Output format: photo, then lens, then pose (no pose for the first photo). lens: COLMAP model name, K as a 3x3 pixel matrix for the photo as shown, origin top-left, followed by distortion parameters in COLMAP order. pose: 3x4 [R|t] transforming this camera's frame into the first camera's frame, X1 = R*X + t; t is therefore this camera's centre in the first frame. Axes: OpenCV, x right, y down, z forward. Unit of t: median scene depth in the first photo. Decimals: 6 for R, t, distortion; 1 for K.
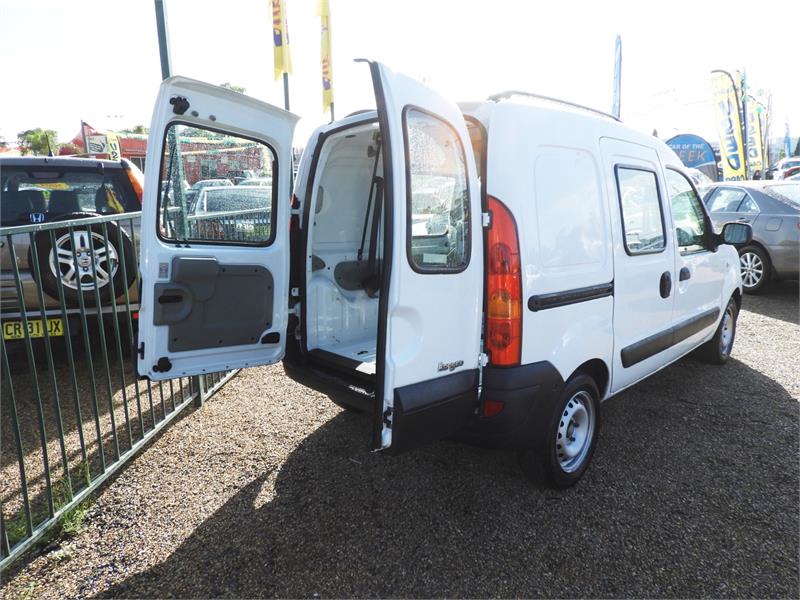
lens RADIAL K [[596.0, 0, 393.4], [0, 596.0, 296.2], [0, 0, 1]] dist [0.003630, 0.015994]
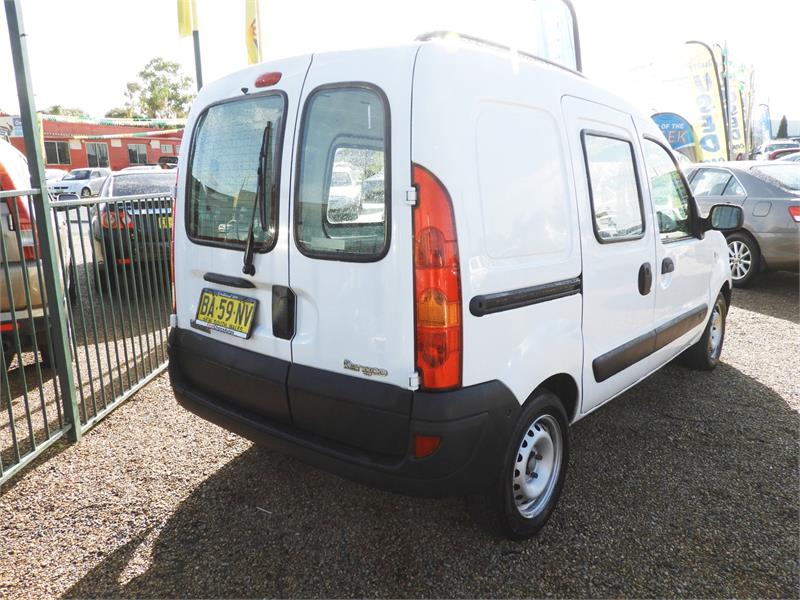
lens RADIAL K [[651.0, 0, 400.6], [0, 651.0, 295.9], [0, 0, 1]] dist [0.013844, 0.004885]
pose [[0.997561, -0.017571, 0.067549, 0.062590], [0.017512, 0.999846, 0.001463, -0.002867], [-0.067564, -0.000276, 0.997715, 0.134150]]
